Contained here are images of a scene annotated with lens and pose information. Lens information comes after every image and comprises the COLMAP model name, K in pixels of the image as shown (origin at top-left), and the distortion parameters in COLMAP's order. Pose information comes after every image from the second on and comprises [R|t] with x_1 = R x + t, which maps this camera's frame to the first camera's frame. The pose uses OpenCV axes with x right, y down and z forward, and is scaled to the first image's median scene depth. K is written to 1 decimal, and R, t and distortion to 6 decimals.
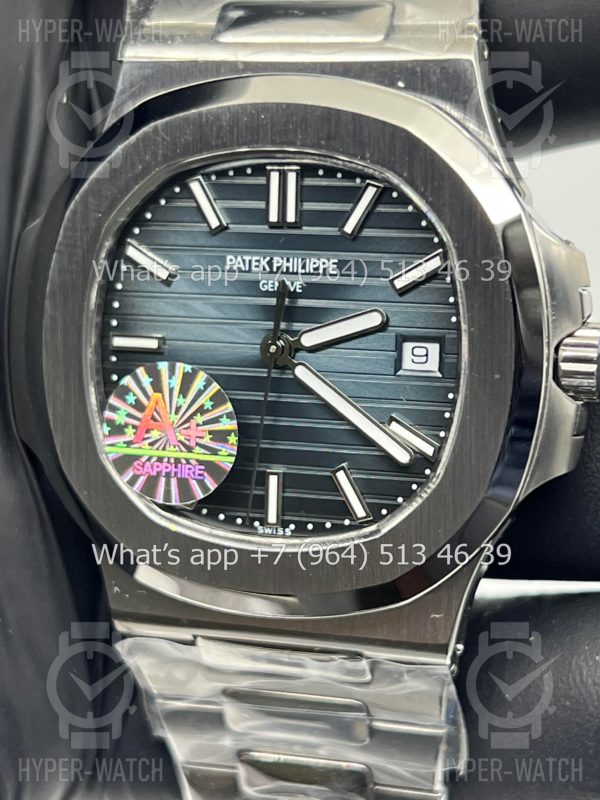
lens RADIAL K [[1914.0, 0, 300.0], [0, 1914.0, 400.0], [0, 0, 1]] dist [0.358481, -0.150736]
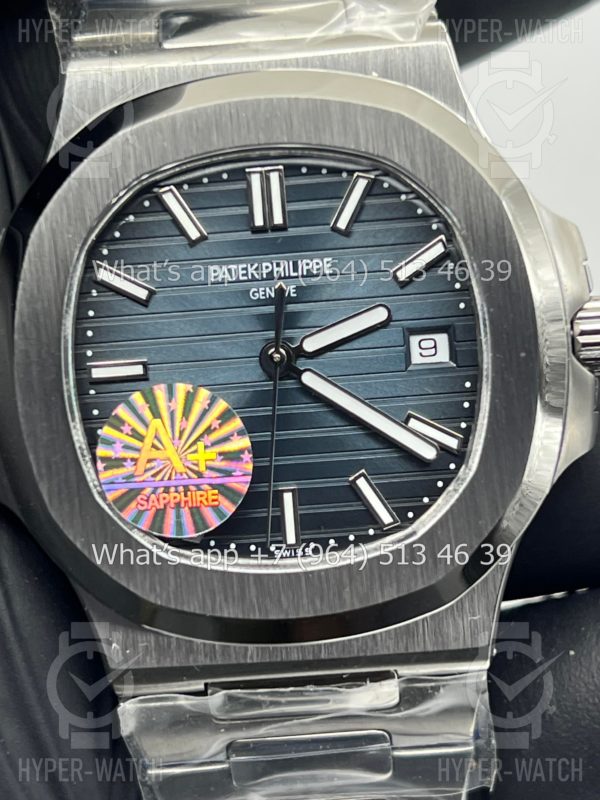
lens RADIAL K [[1914.0, 0, 300.0], [0, 1914.0, 400.0], [0, 0, 1]] dist [0.358481, -0.150736]
pose [[0.956158, -0.100370, 0.275113, -0.263729], [0.126023, 0.989021, -0.077167, 0.068102], [-0.264348, 0.108455, 0.958310, 0.093014]]
